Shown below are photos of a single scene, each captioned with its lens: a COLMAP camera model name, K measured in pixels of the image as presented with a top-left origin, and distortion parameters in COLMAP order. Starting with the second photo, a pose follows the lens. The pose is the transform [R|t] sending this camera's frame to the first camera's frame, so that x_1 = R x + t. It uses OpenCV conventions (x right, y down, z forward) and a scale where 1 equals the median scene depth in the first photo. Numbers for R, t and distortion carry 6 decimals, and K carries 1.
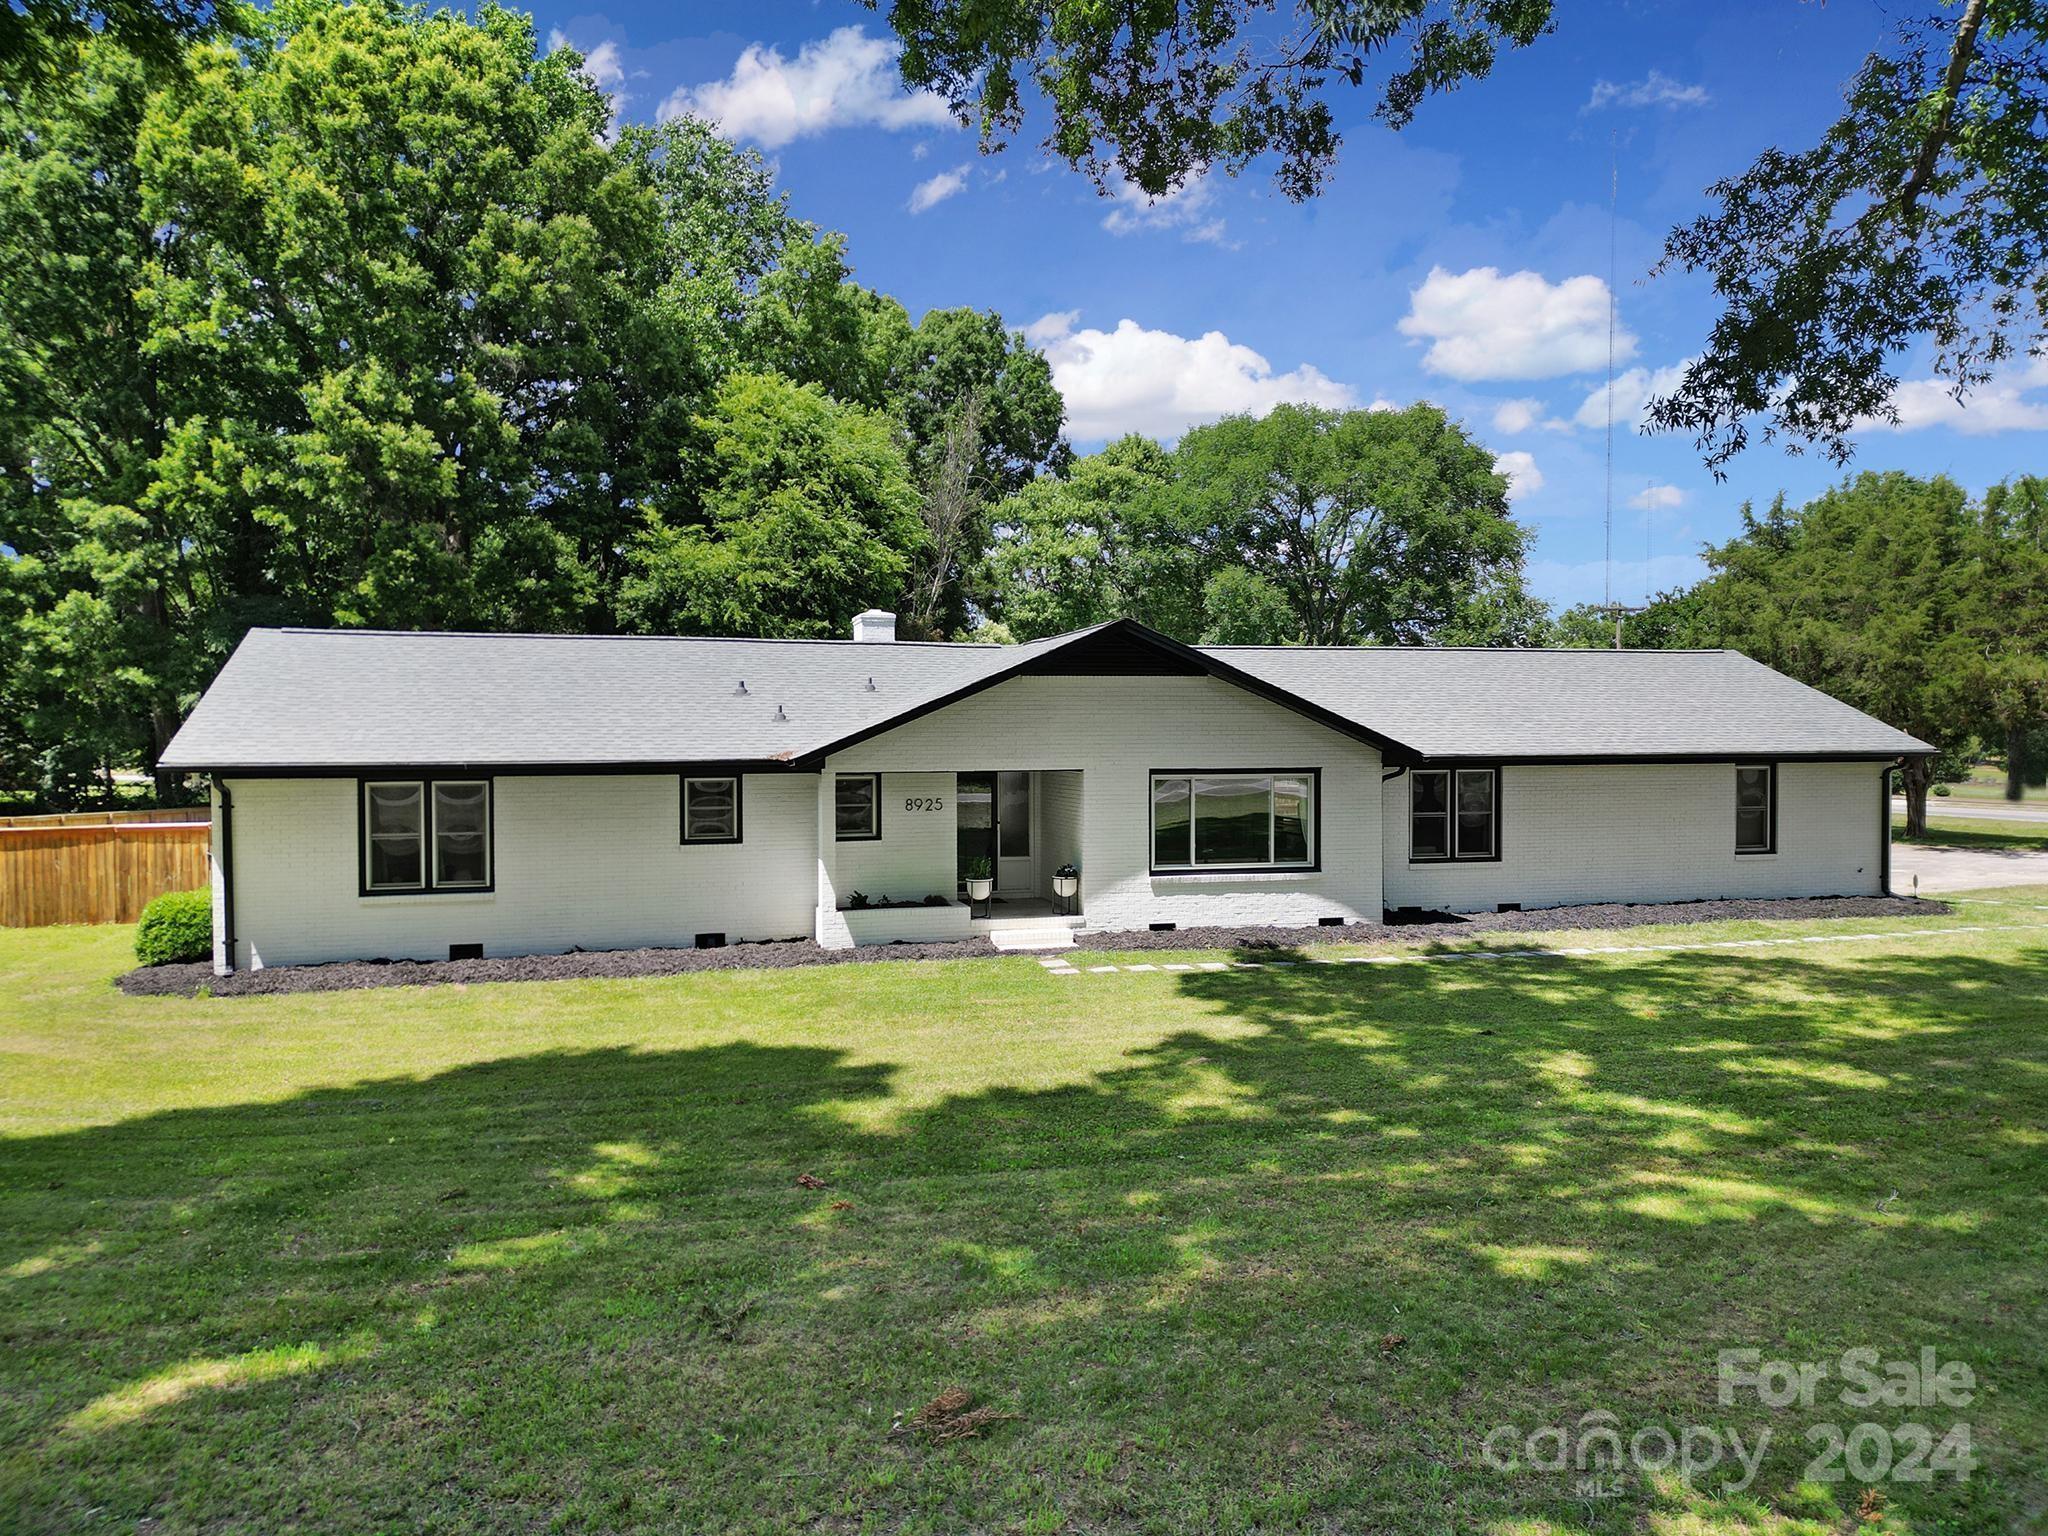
lens RADIAL K [[1437.3, 0, 1028.2], [0, 1437.3, 774.5], [0, 0, 1]] dist [0.046785, -0.032843]
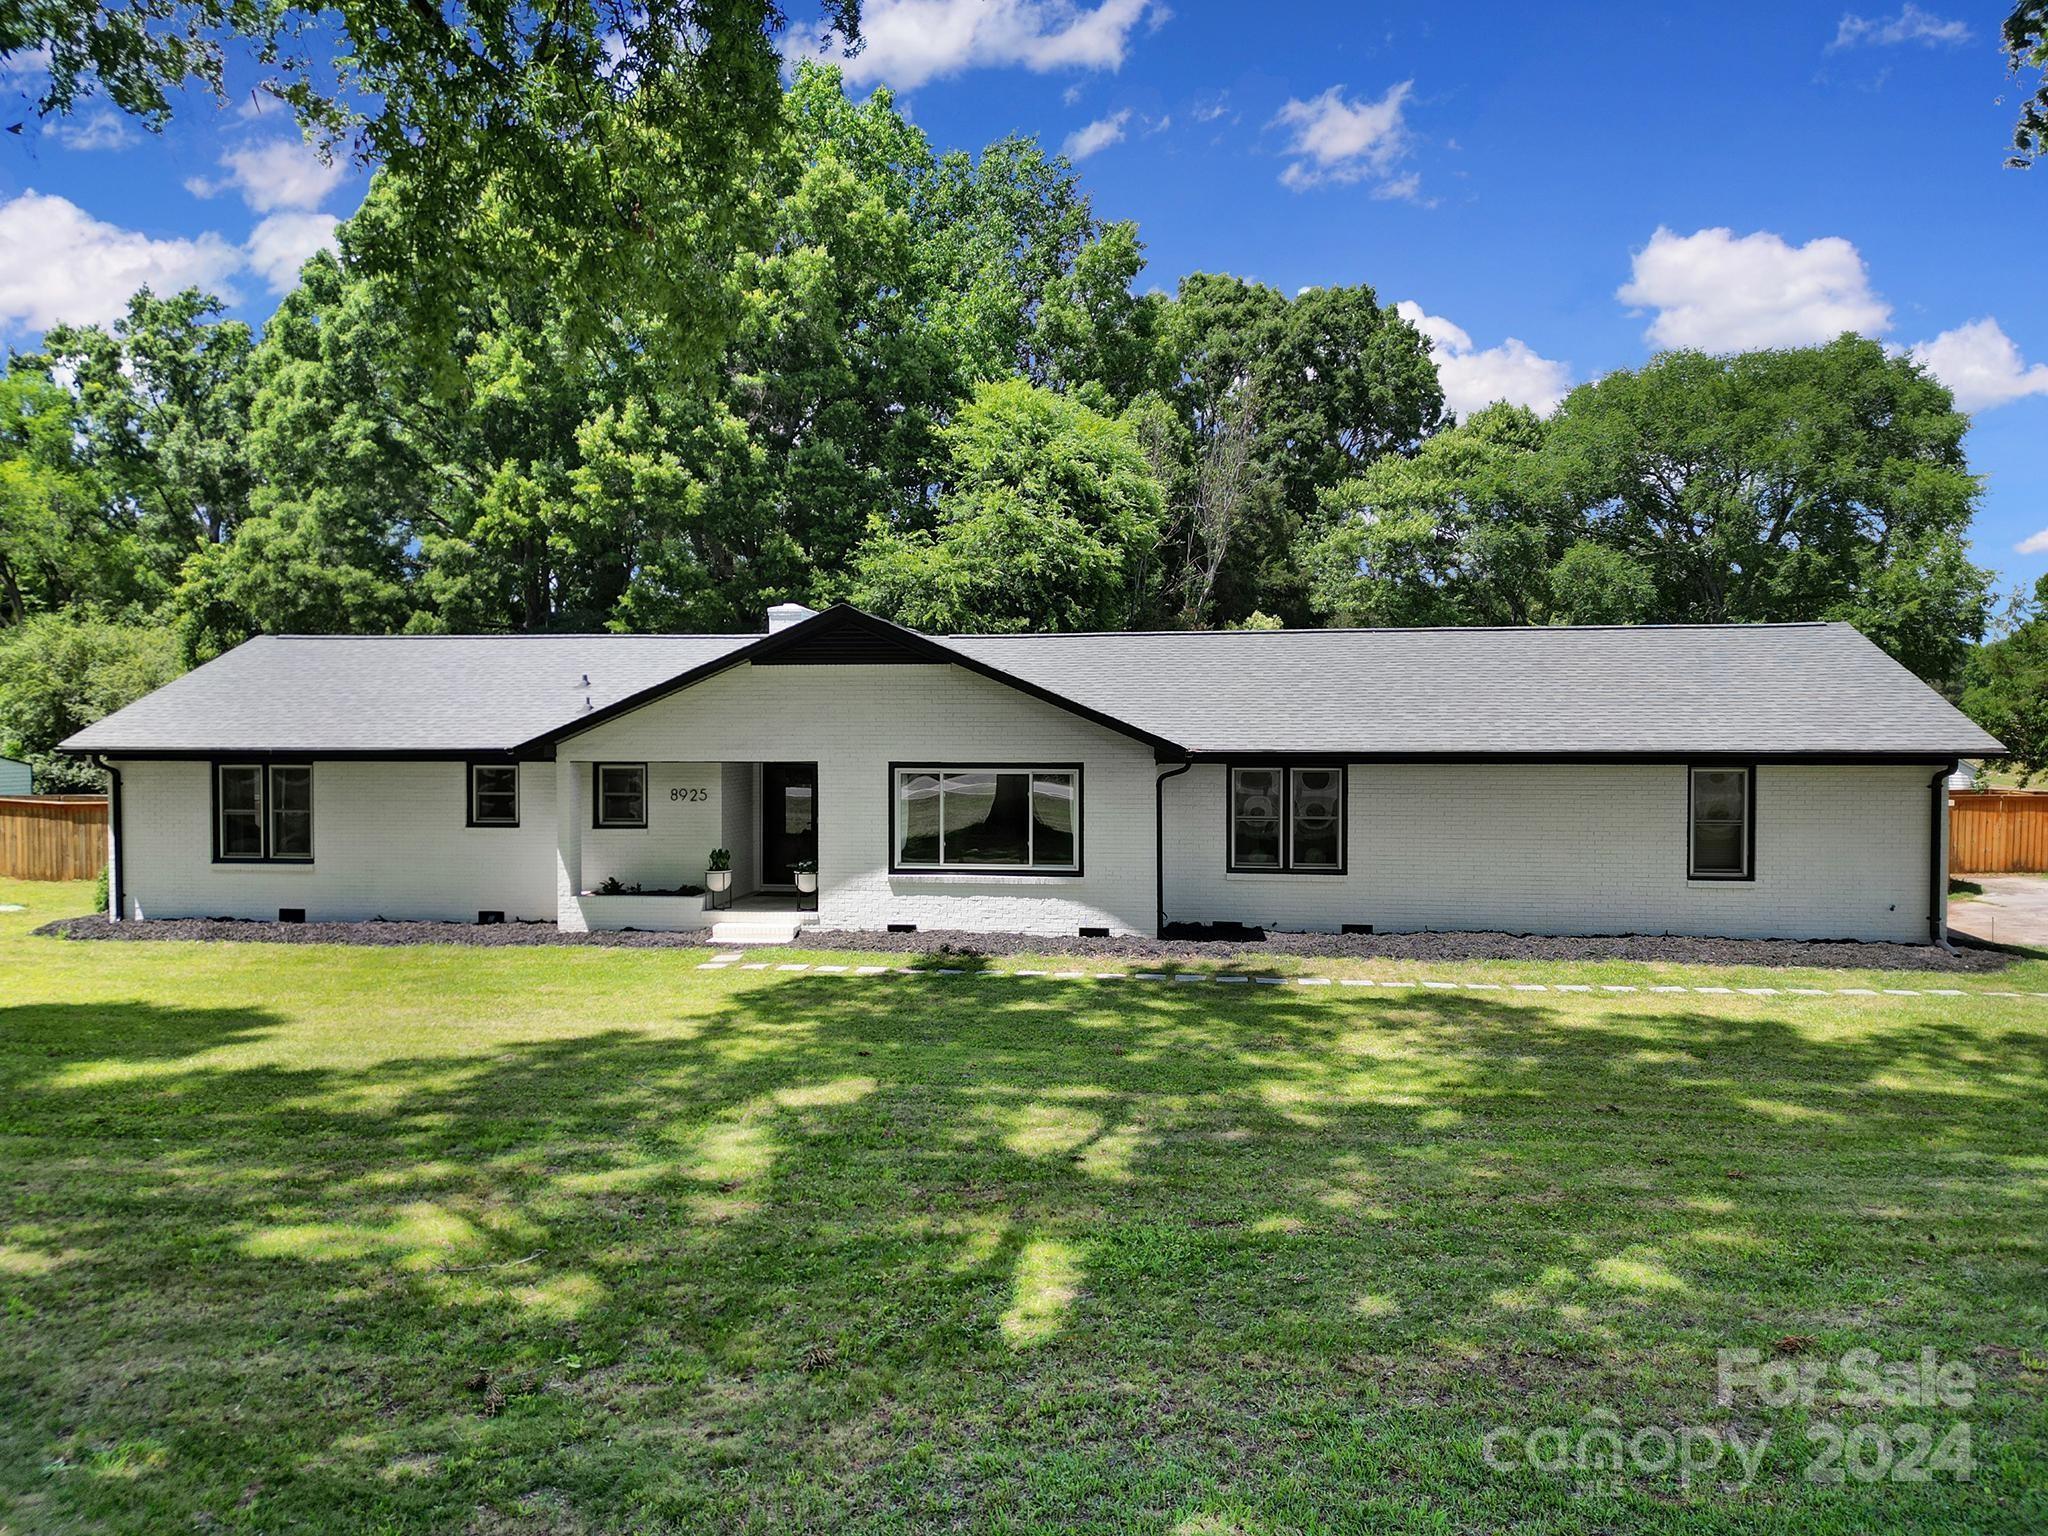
lens RADIAL K [[1437.3, 0, 1023.3], [0, 1437.3, 770.3], [0, 0, 1]] dist [0.046785, -0.032843]
pose [[0.925223, 0.012792, -0.379209, 0.445313], [-0.013641, 0.999907, 0.000447, -0.000240], [0.379179, 0.004759, 0.925311, 0.123073]]
